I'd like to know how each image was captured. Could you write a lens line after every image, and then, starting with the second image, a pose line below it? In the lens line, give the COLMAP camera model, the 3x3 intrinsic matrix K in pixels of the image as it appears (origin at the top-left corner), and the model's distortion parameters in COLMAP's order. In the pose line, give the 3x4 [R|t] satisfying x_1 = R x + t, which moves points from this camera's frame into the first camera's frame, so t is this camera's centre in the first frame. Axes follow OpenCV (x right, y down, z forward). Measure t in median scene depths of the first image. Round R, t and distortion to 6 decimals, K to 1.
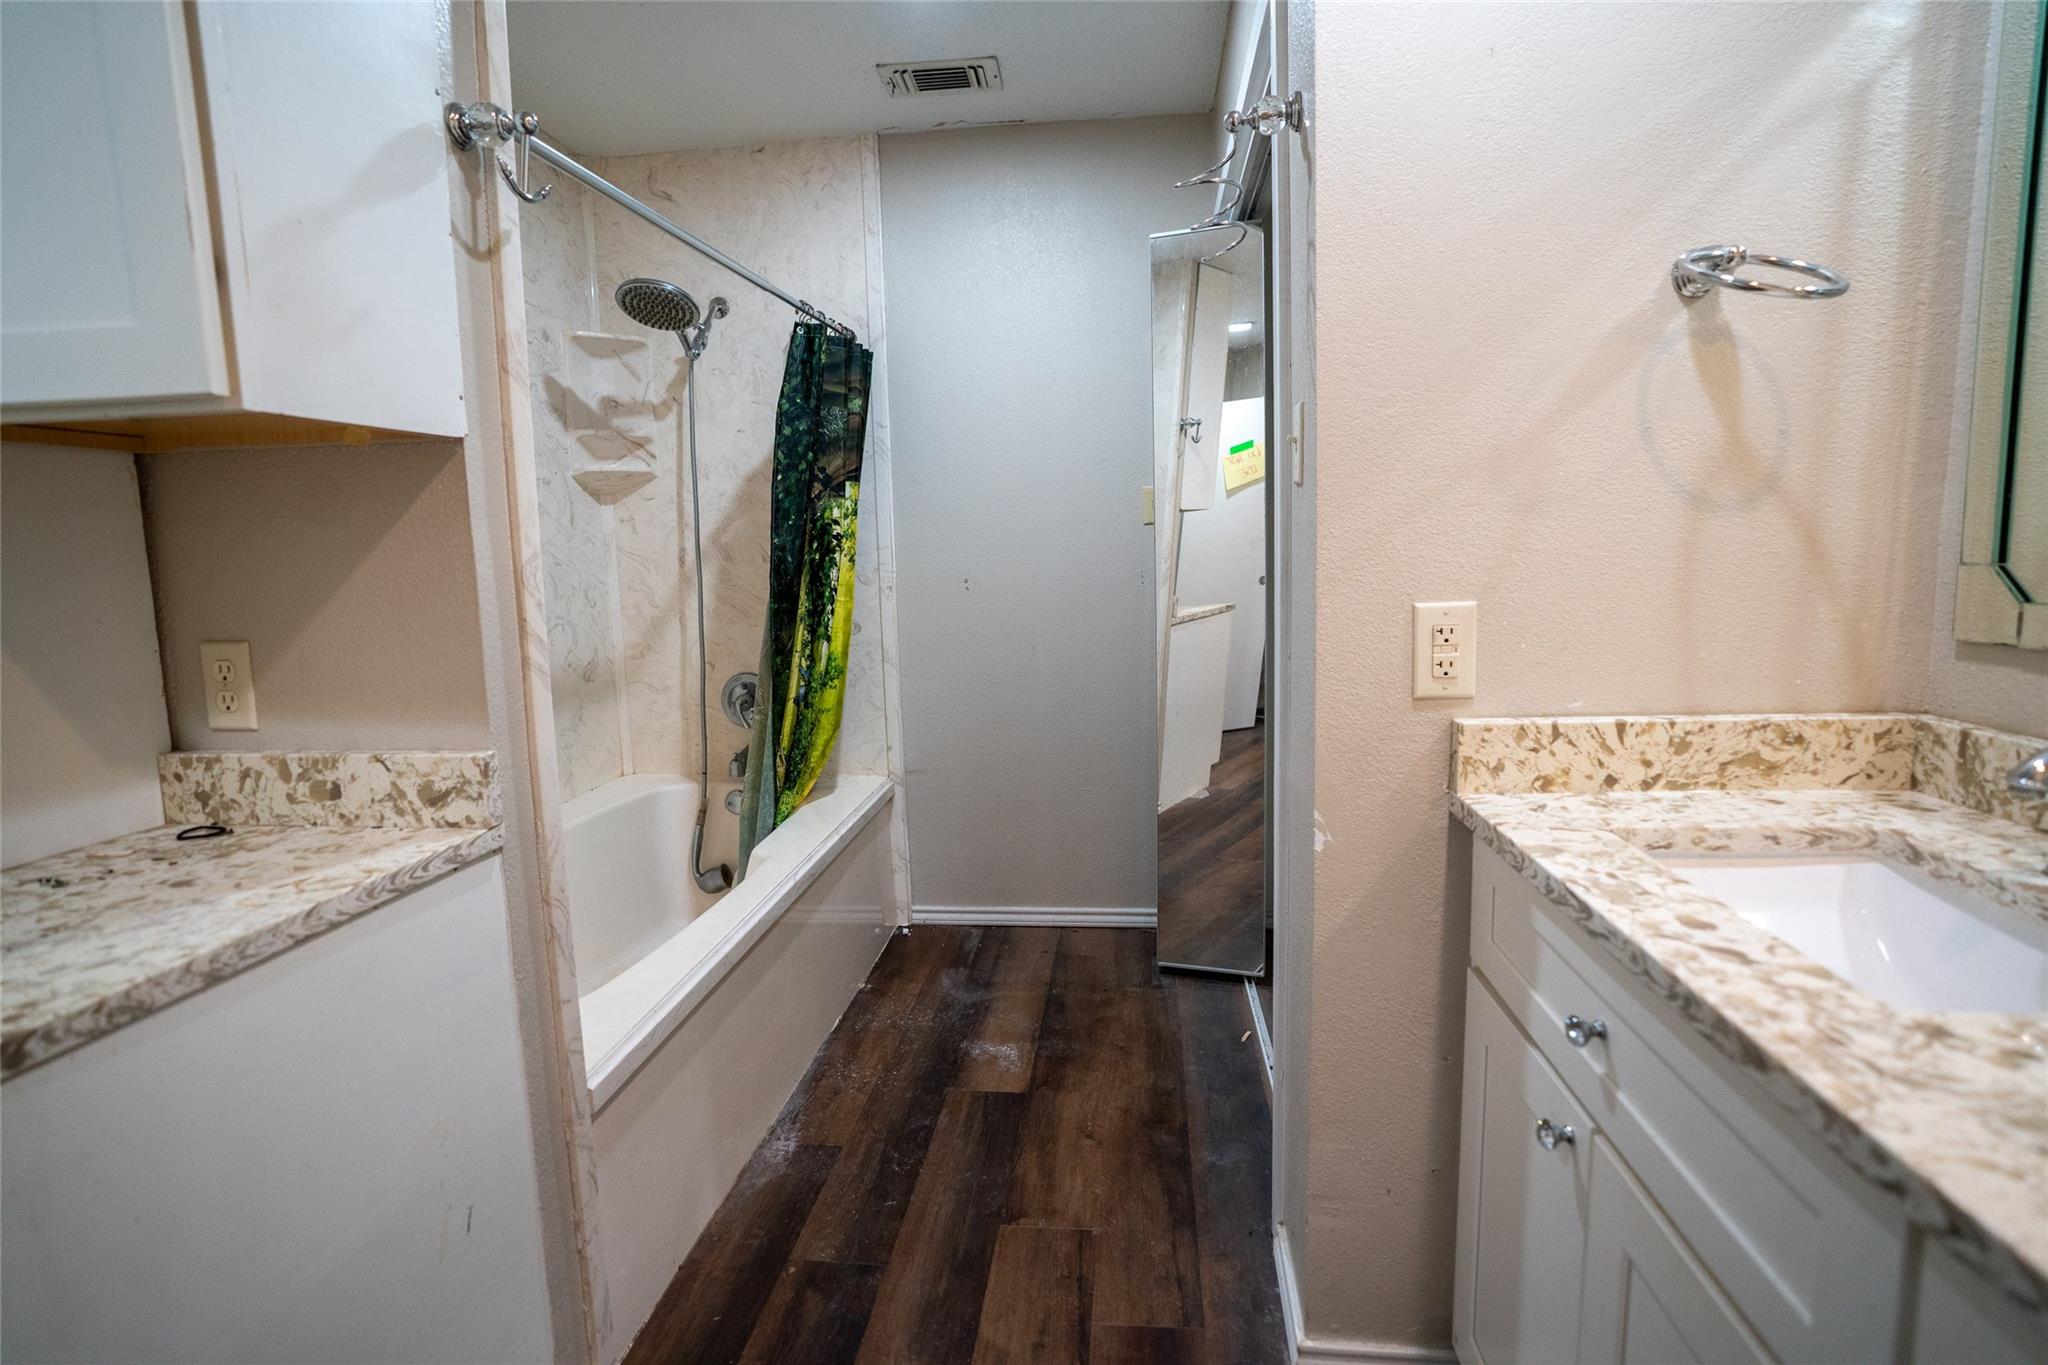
lens RADIAL K [[985.6, 0, 1030.9], [0, 985.6, 678.9], [0, 0, 1]] dist [-0.065710, 0.031075]
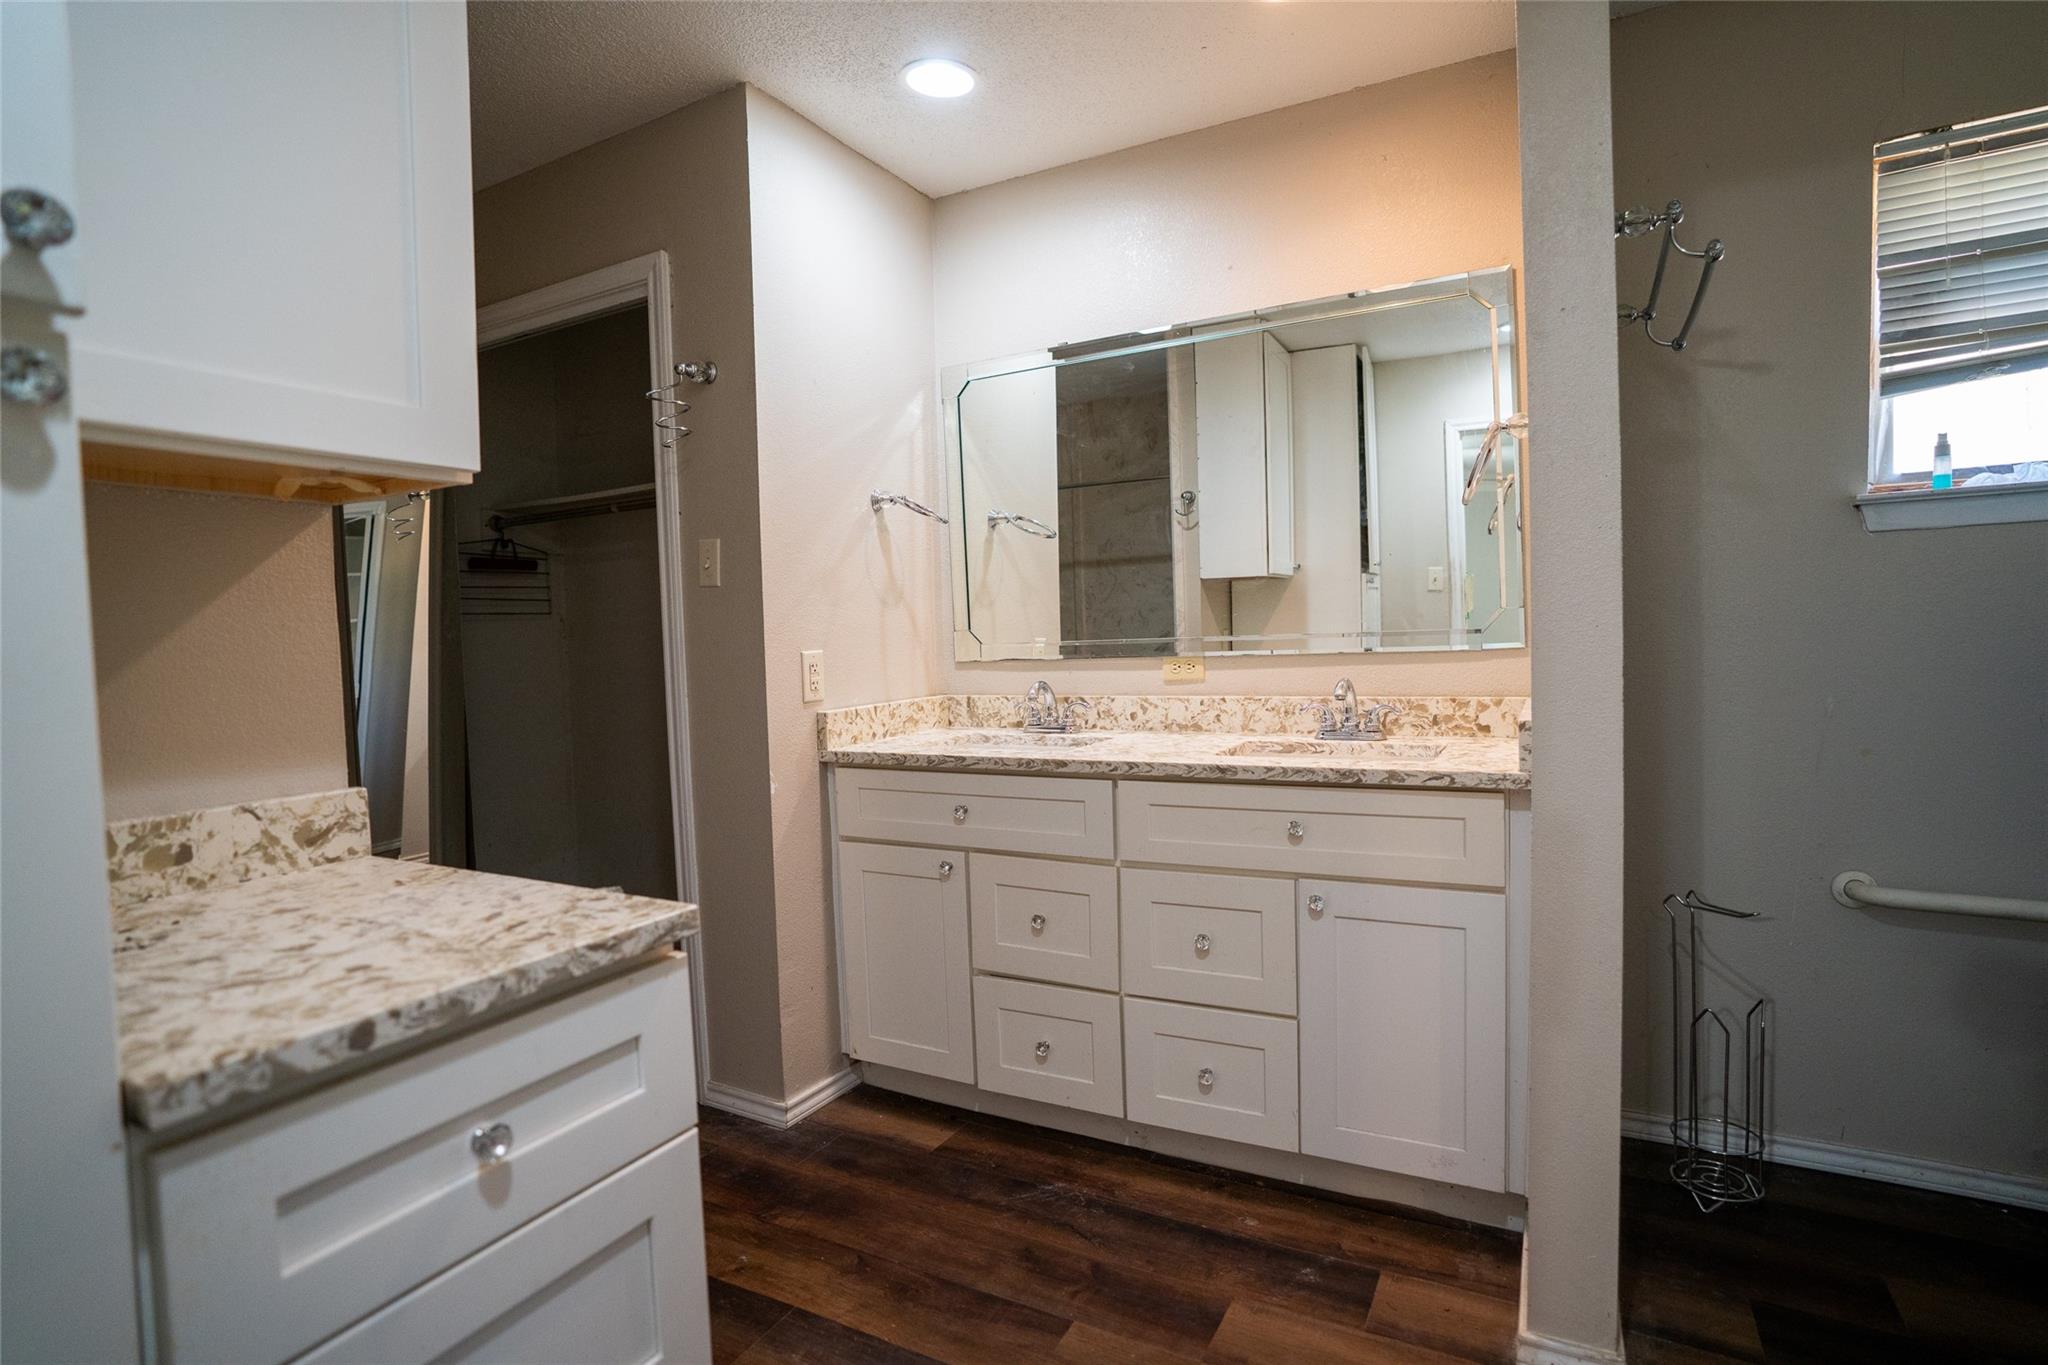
lens RADIAL K [[985.6, 0, 1030.9], [0, 985.6, 678.9], [0, 0, 1]] dist [-0.065710, 0.031075]
pose [[0.379651, -0.032354, 0.924564, -1.260166], [0.140483, 0.989815, -0.023049, 0.085299], [-0.914401, 0.138636, 0.380330, -0.128652]]
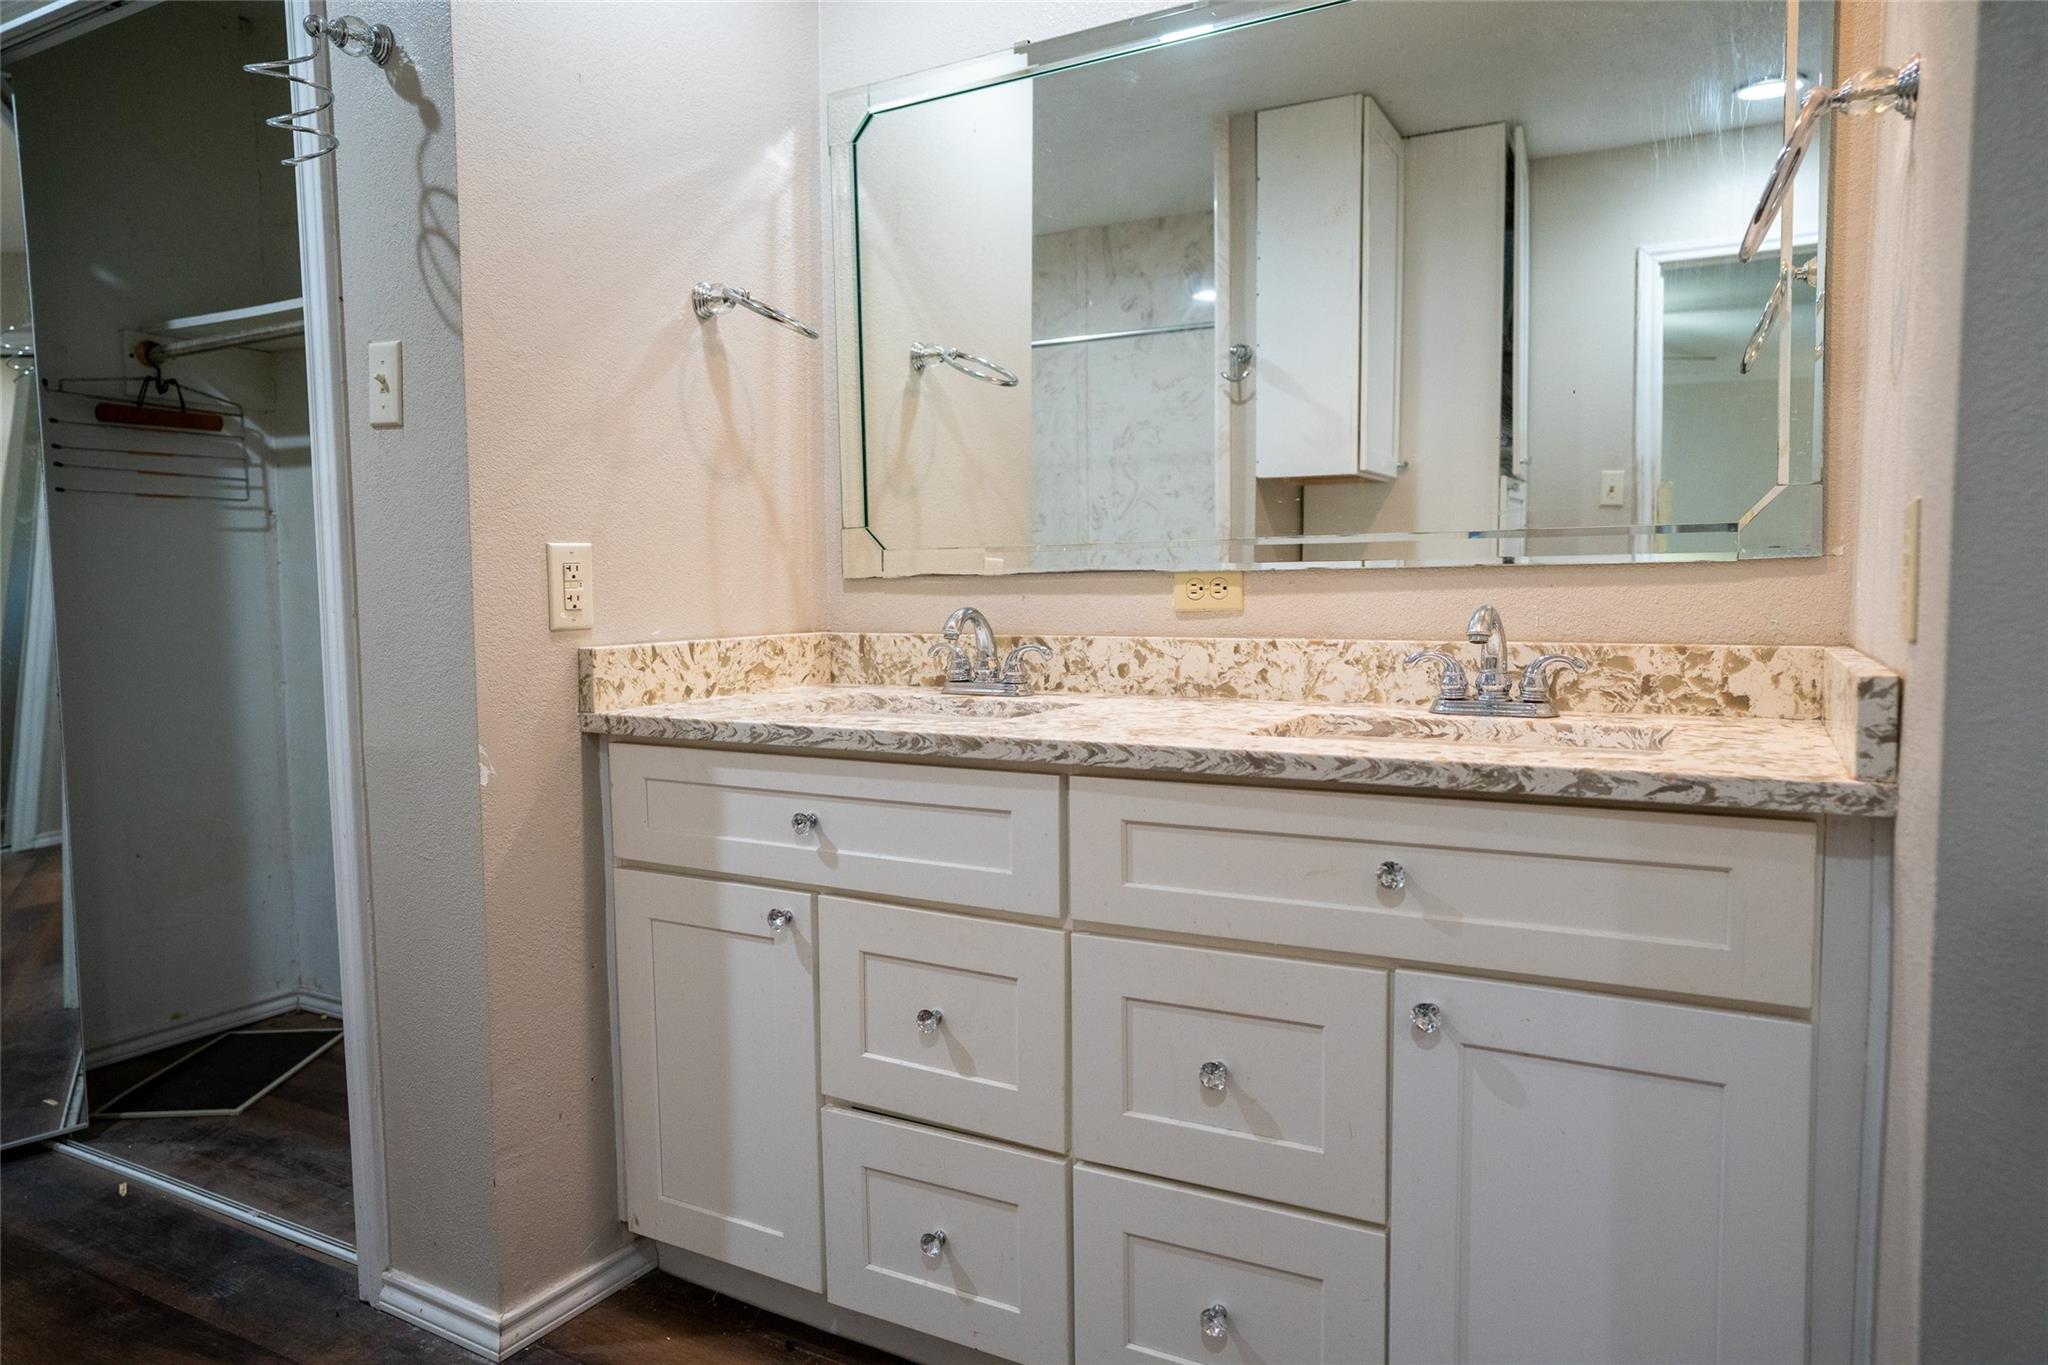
lens RADIAL K [[1267.9, 0, 1024.0], [0, 1267.9, 682.5], [0, 0, 1]] dist [-0.009342, -0.000074]
pose [[0.398157, -0.051452, 0.915873, -0.746264], [0.117769, 0.993030, 0.004589, 0.143007], [-0.909726, 0.106034, 0.401441, -0.049464]]
